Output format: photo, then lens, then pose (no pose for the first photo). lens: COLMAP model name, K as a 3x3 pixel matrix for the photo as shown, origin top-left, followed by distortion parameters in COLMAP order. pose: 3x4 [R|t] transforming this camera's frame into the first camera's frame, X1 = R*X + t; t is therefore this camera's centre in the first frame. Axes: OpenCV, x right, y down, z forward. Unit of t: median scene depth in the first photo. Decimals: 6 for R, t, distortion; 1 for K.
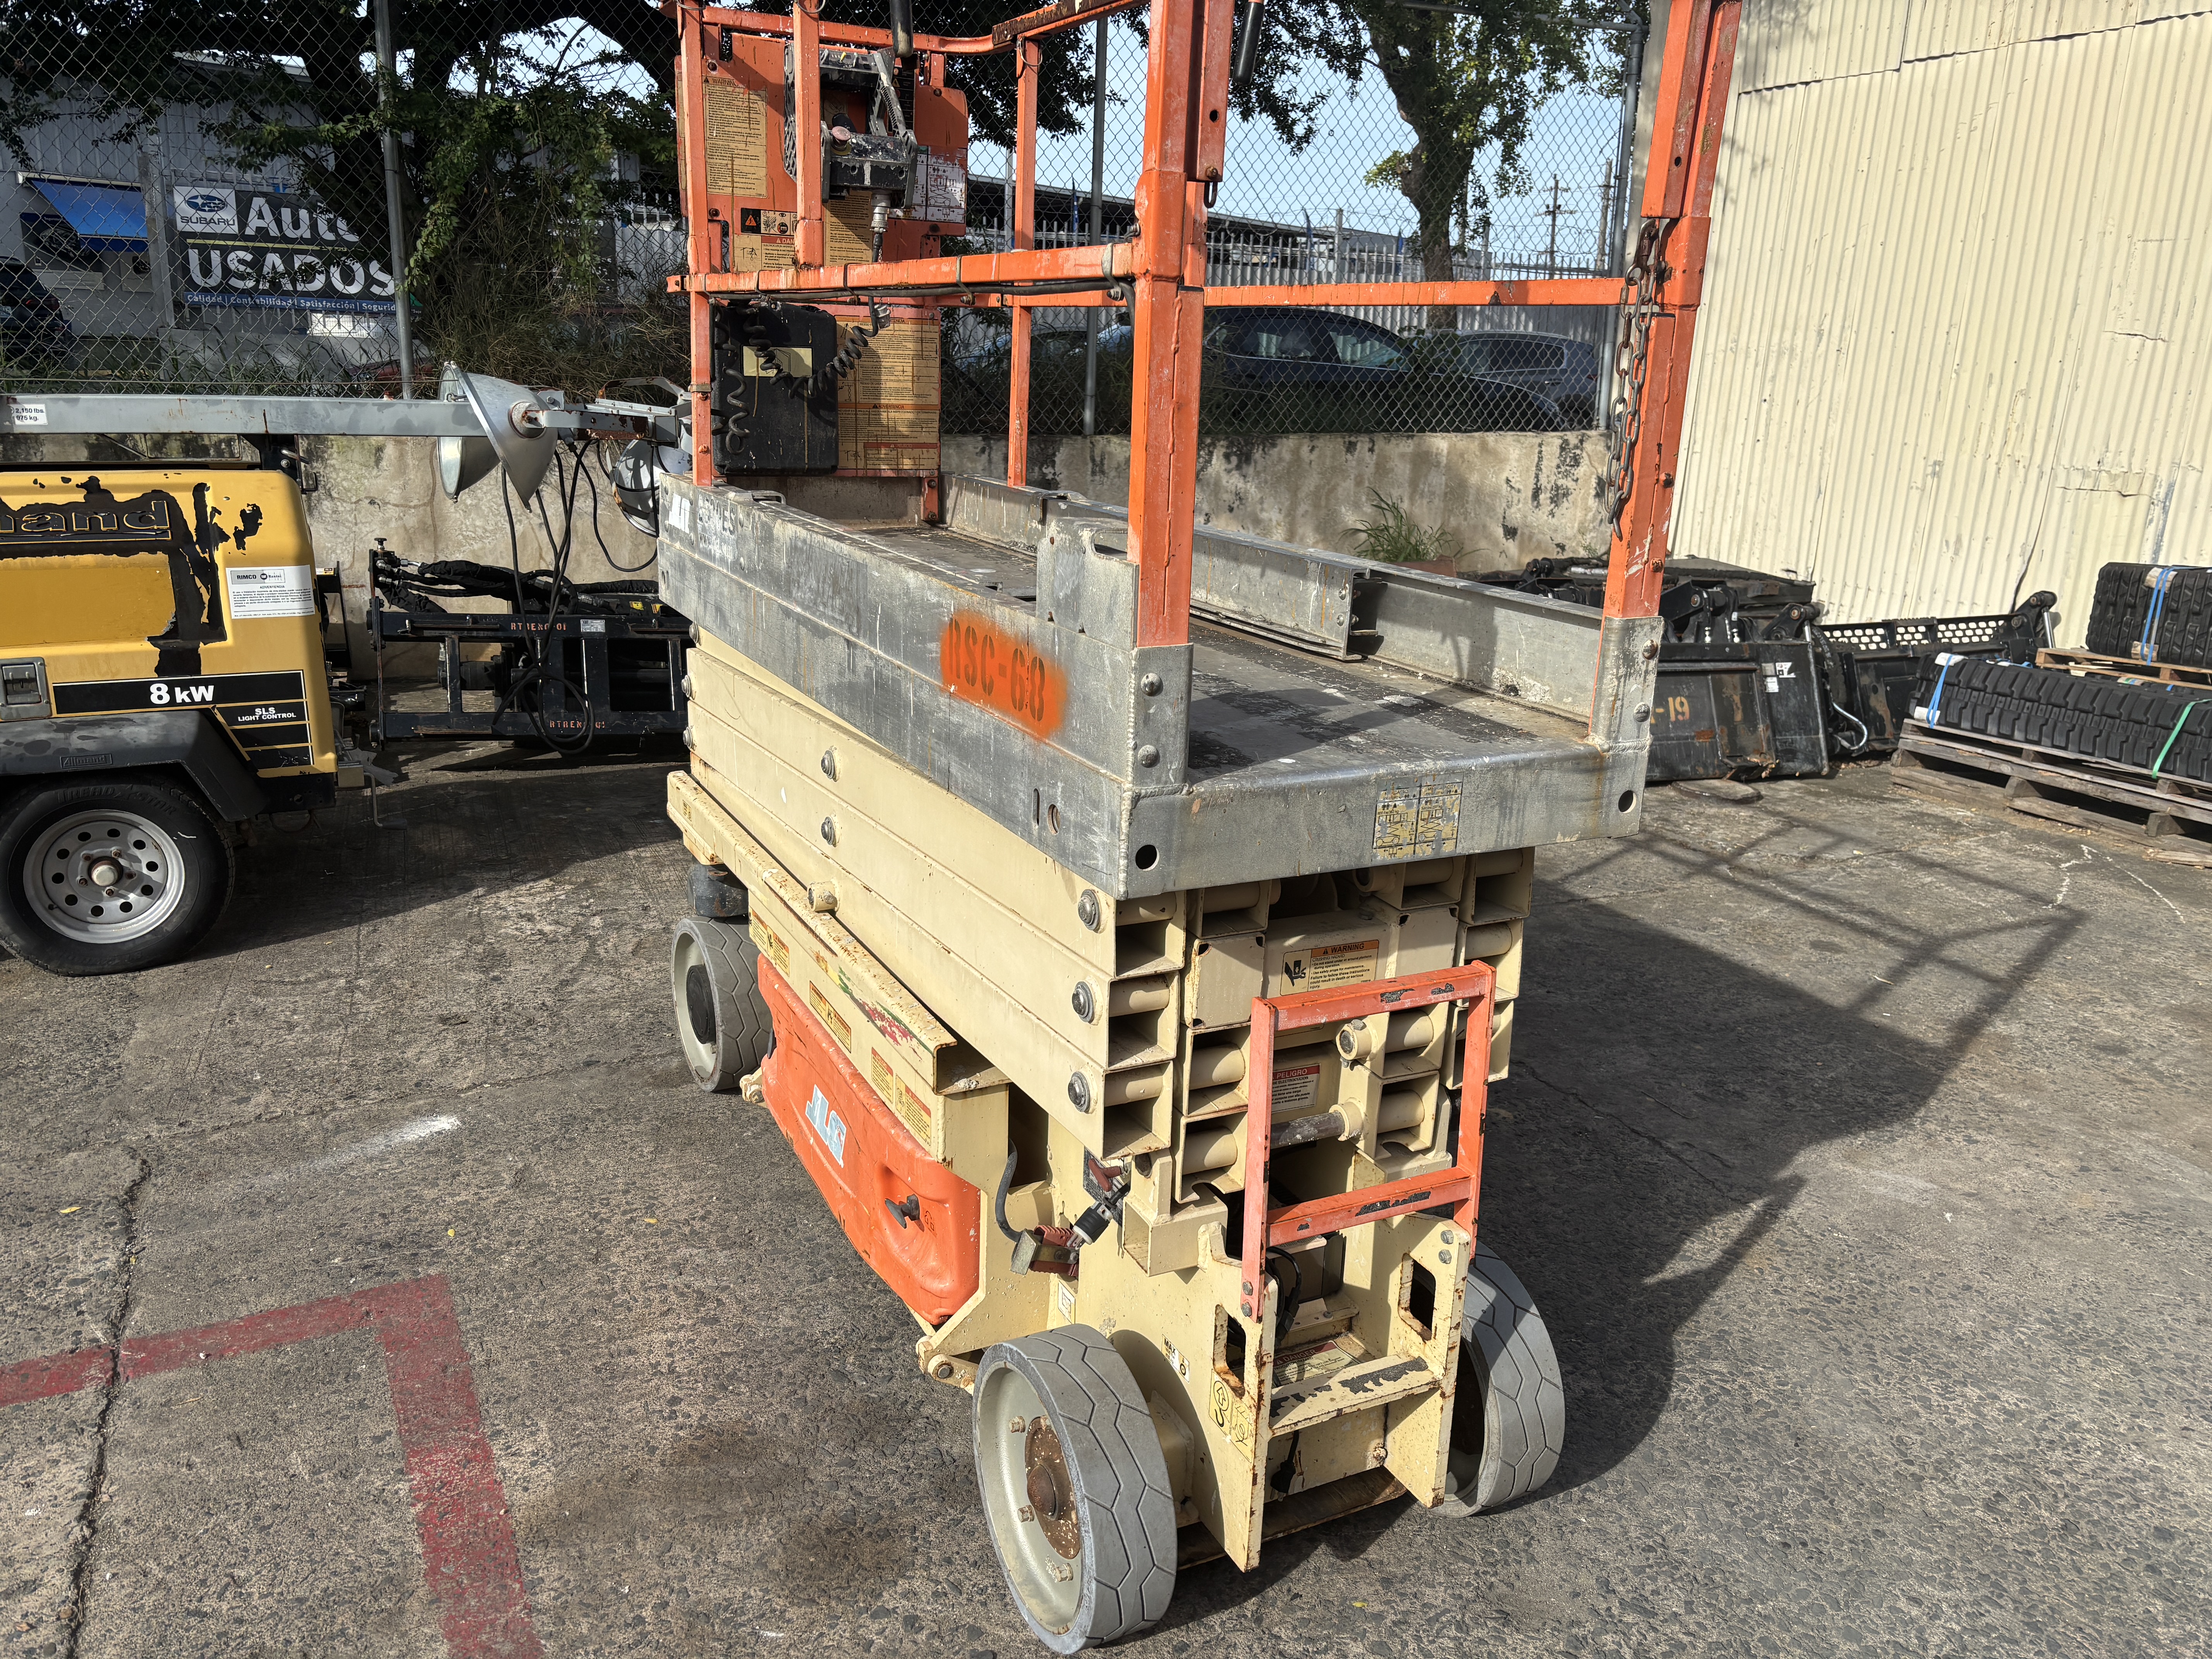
lens RADIAL K [[1655.1, 0, 1106.0], [0, 1655.1, 829.5], [0, 0, 1]] dist [0.046815, -0.065990]
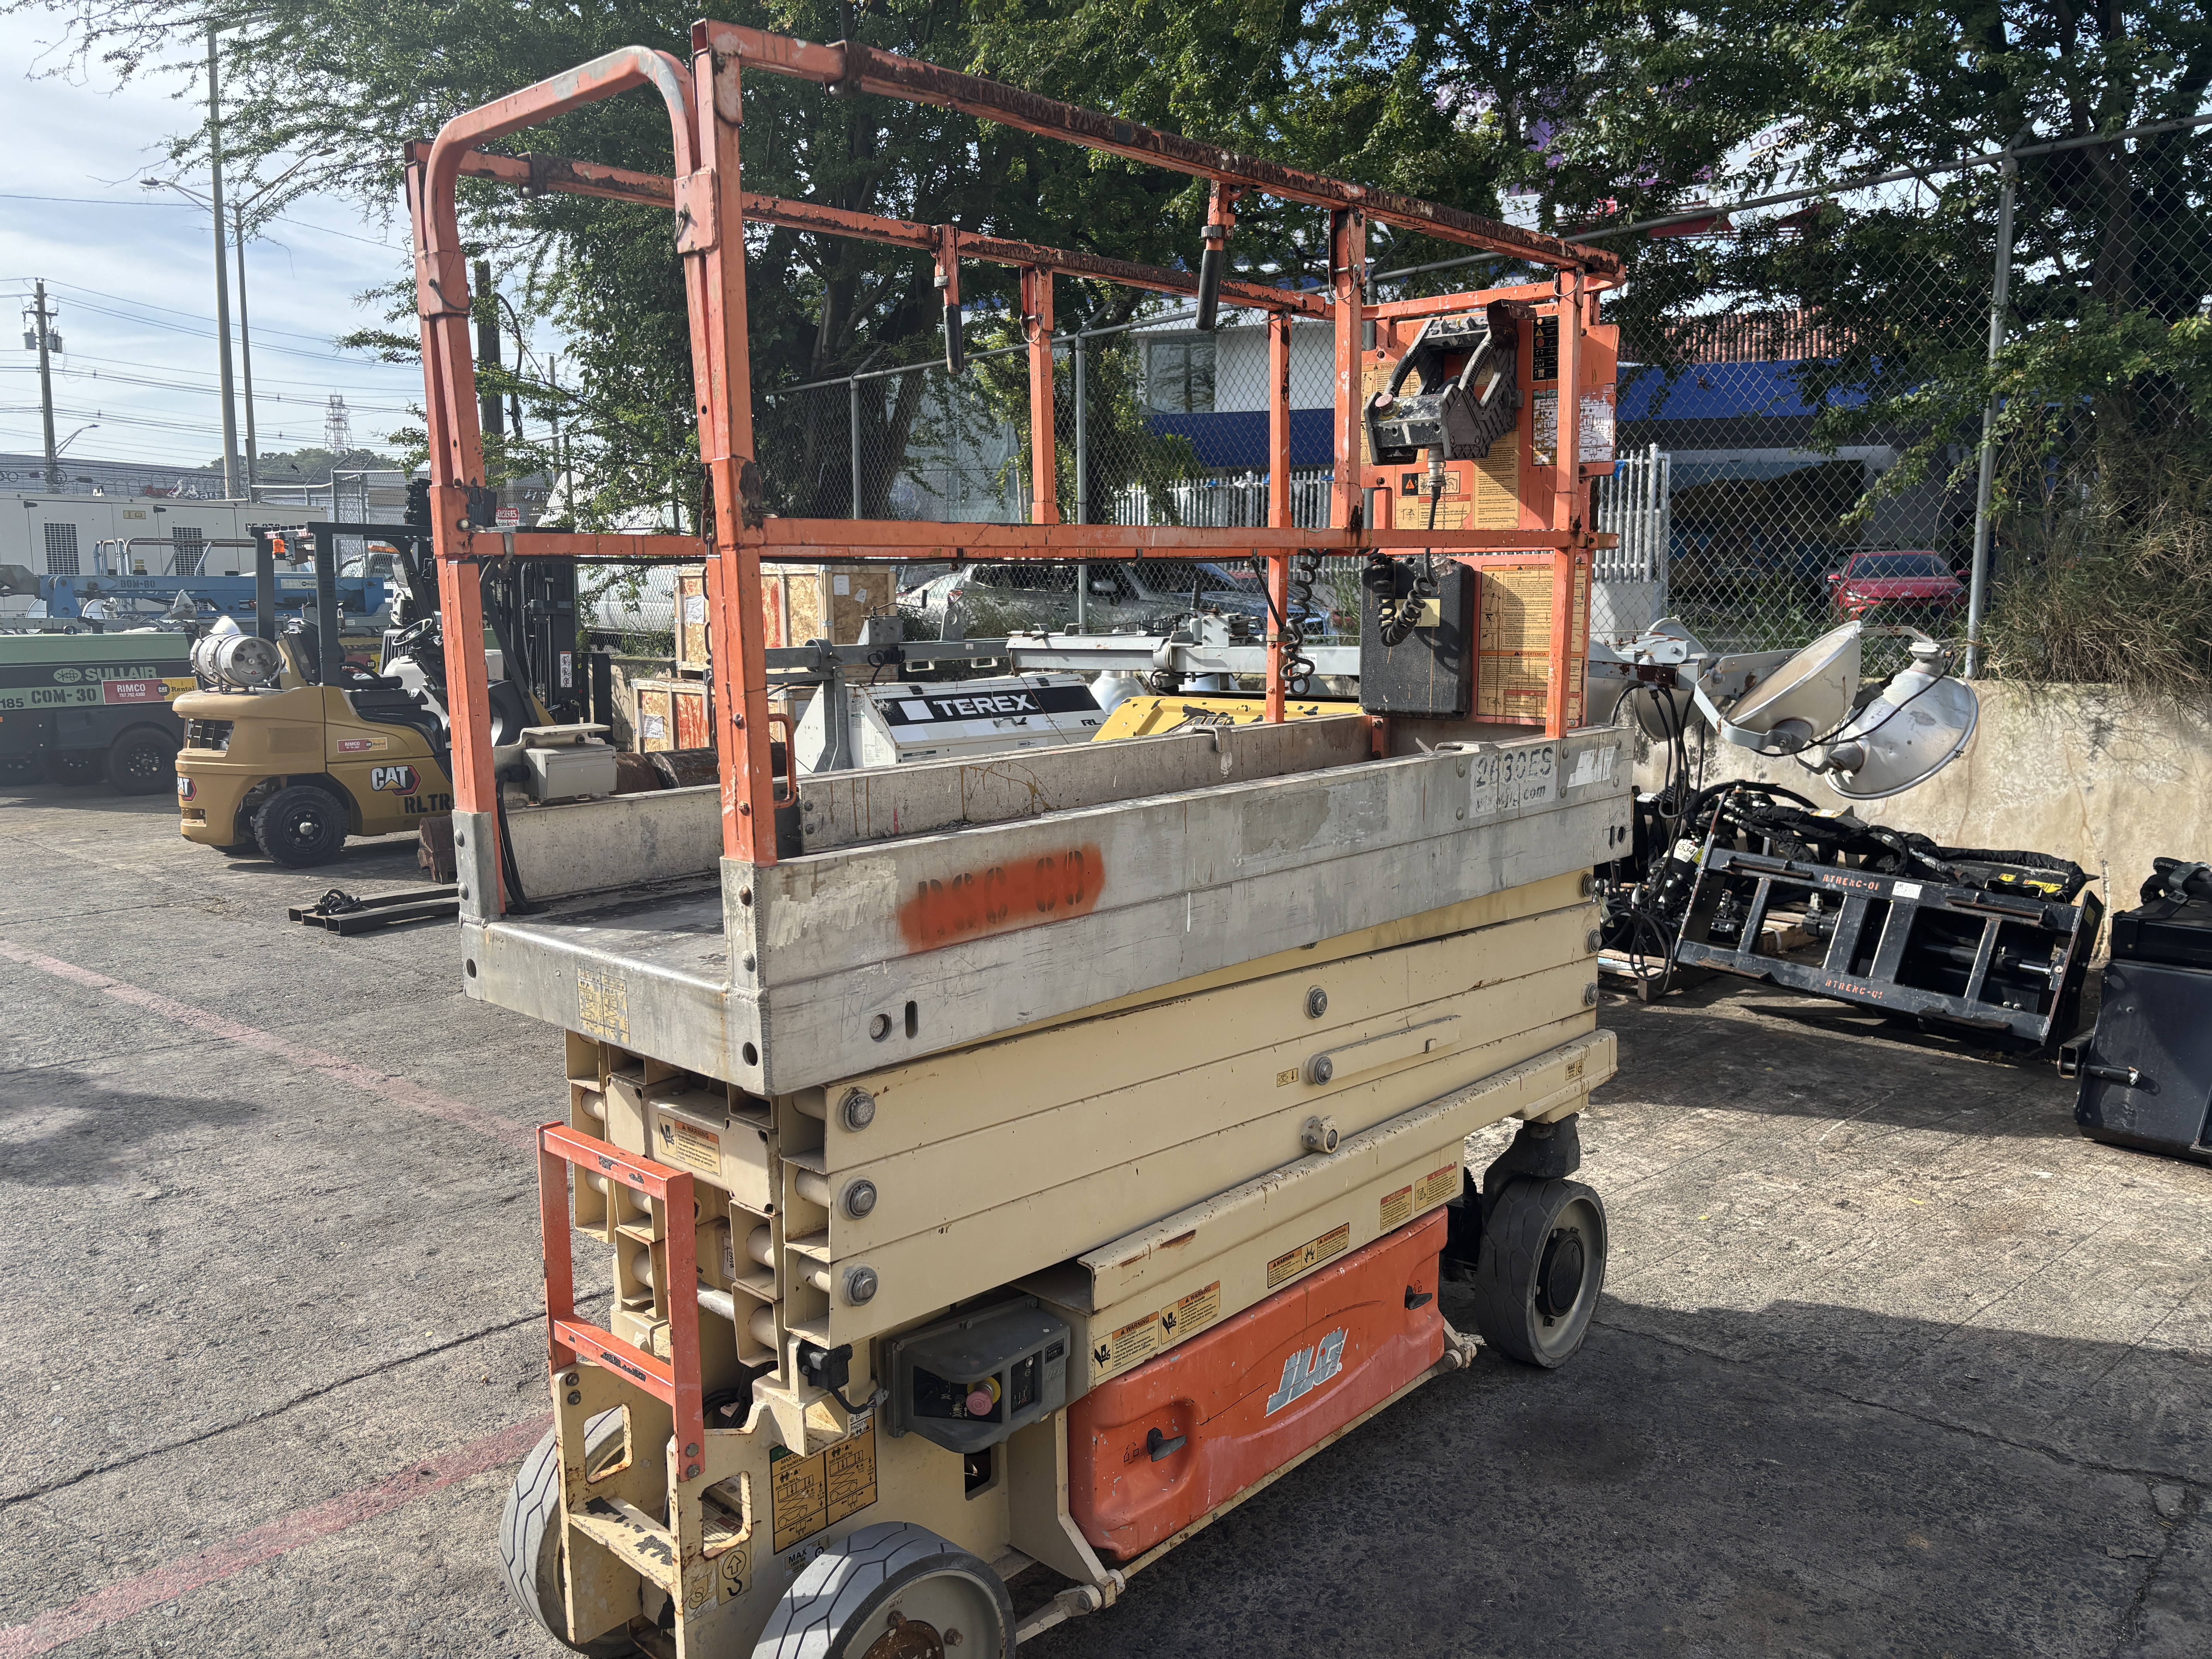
lens RADIAL K [[1655.1, 0, 1106.0], [0, 1655.1, 829.5], [0, 0, 1]] dist [0.046815, -0.065990]
pose [[0.339734, 0.099318, -0.935263, 0.609942], [-0.236666, 0.971439, 0.017191, -0.100039], [0.910258, 0.215504, 0.353536, 0.401443]]
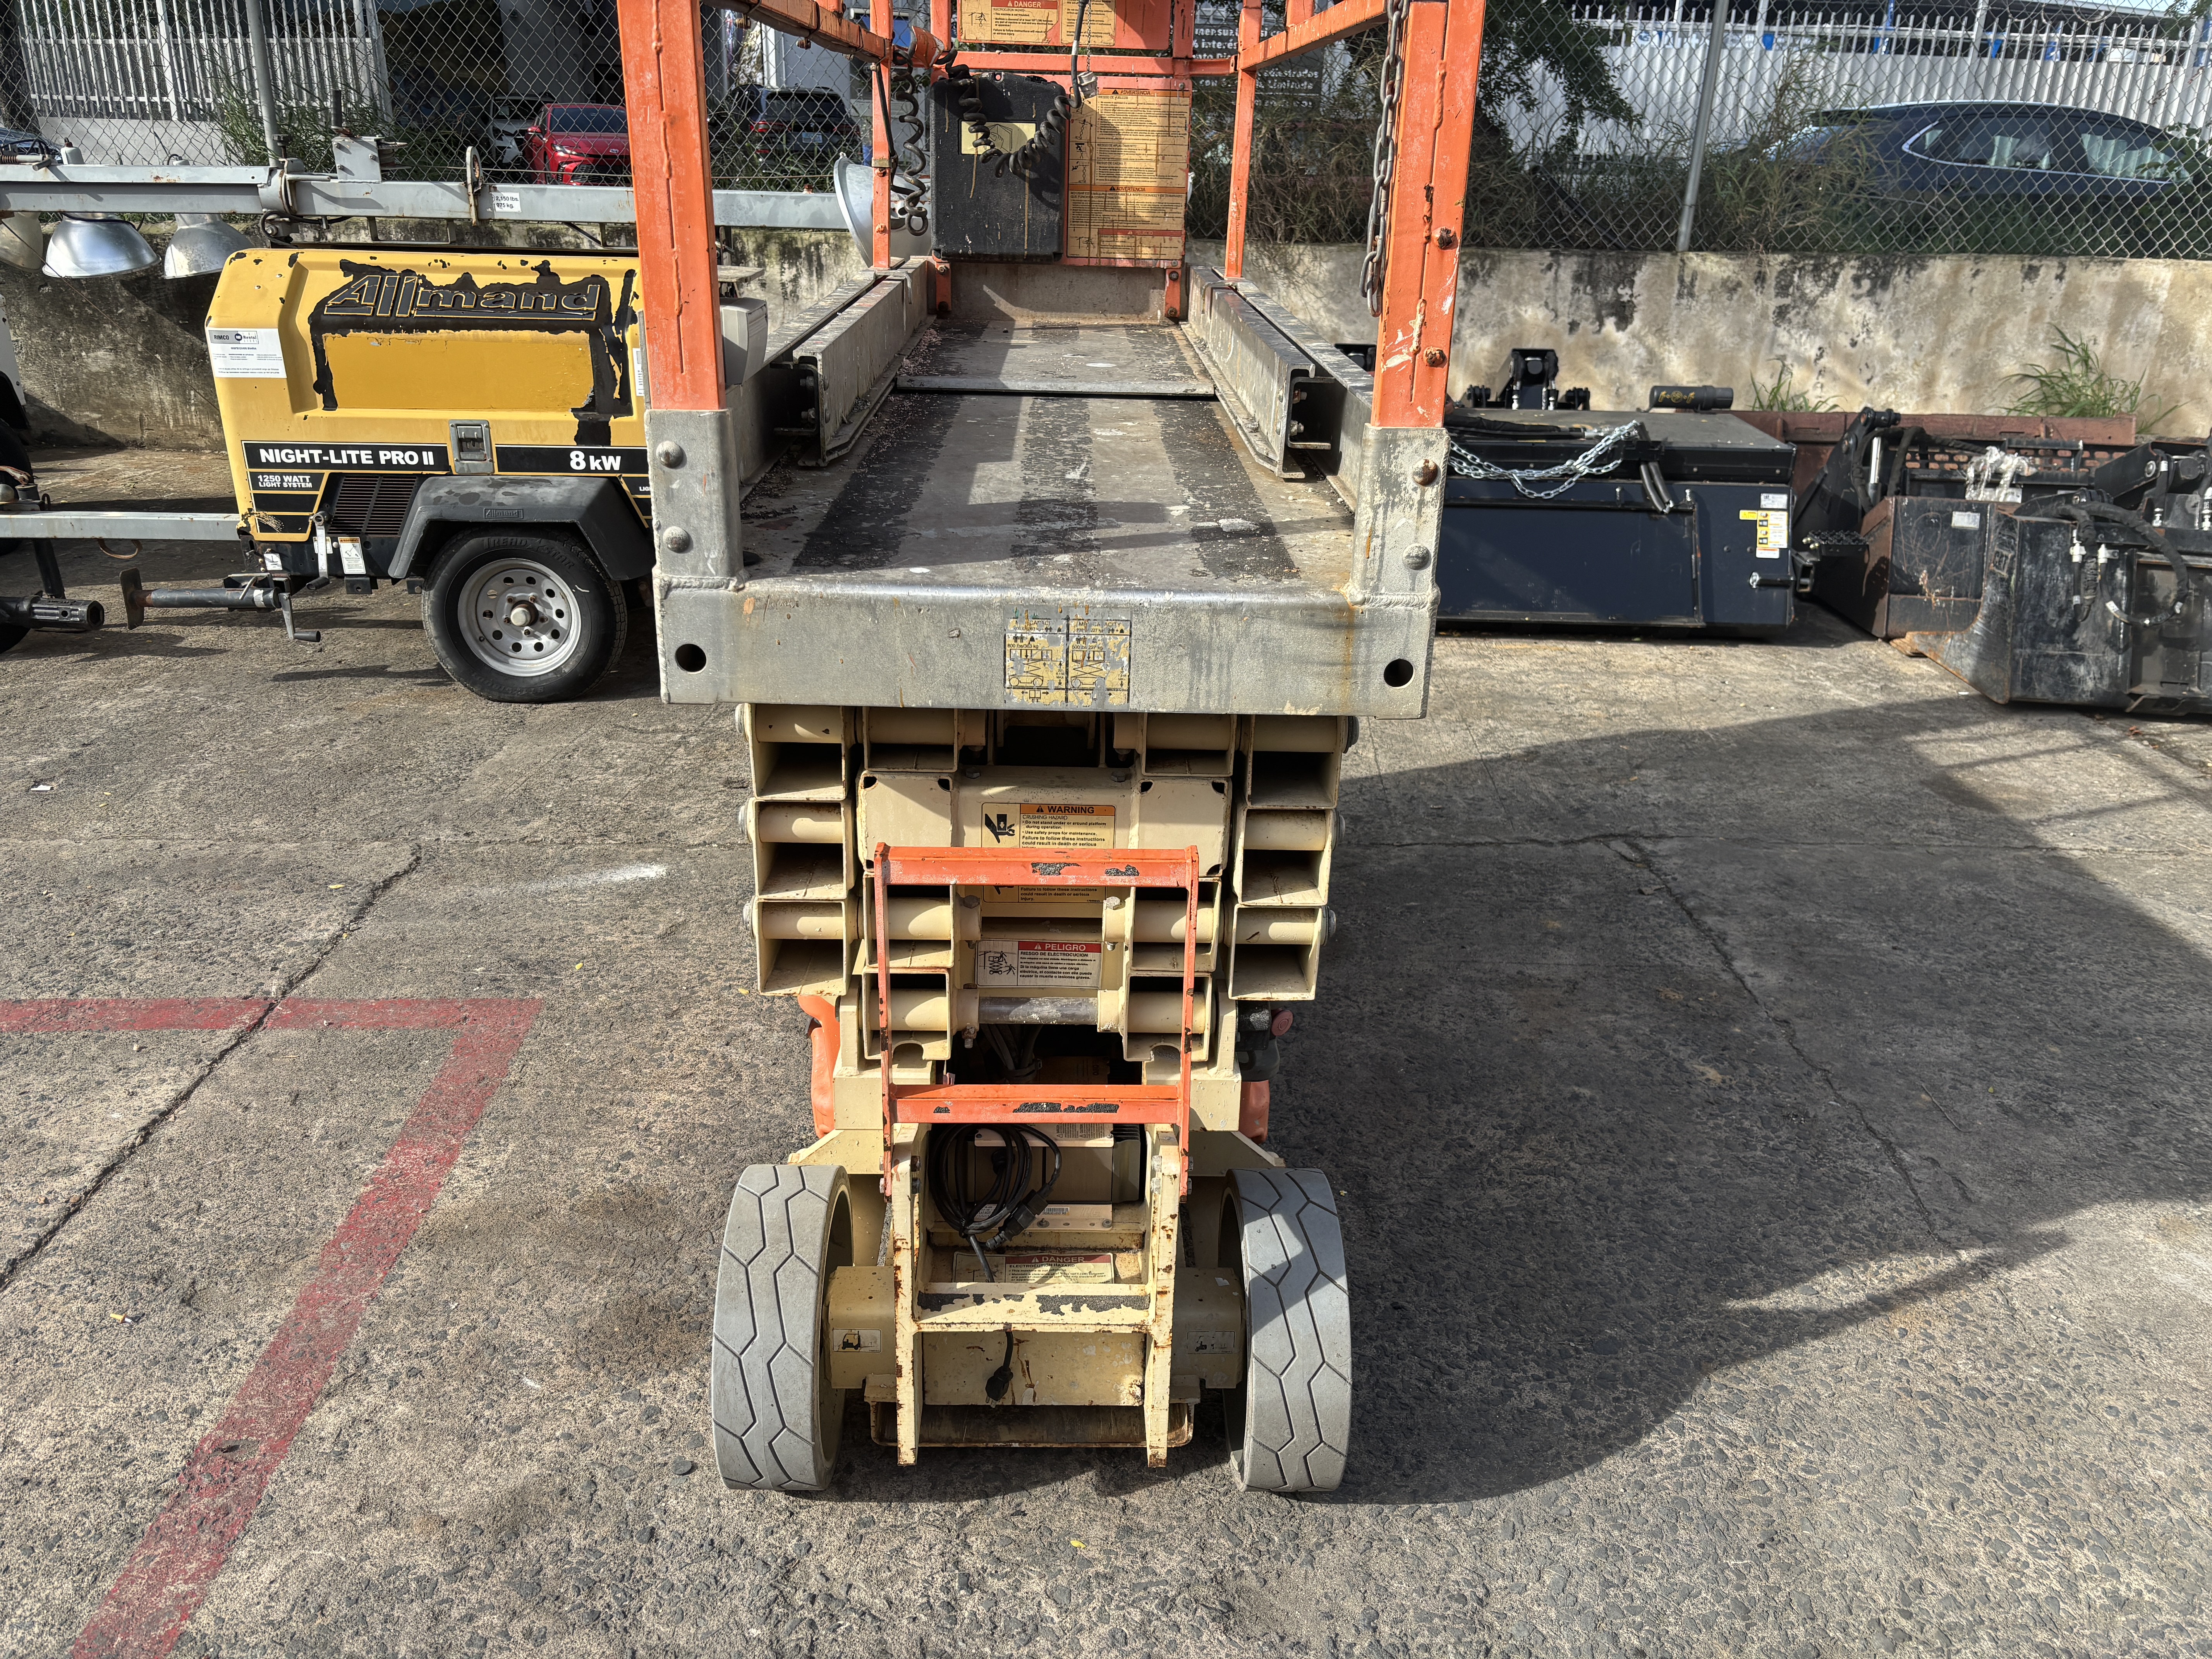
lens RADIAL K [[1664.1, 0, 1106.0], [0, 1664.1, 829.5], [0, 0, 1]] dist [0.007850, -0.007627]
pose [[0.902732, 0.154337, -0.401565, 0.249073], [-0.116228, 0.986217, 0.117755, -0.010020], [0.414205, -0.059628, 0.908229, 0.118015]]
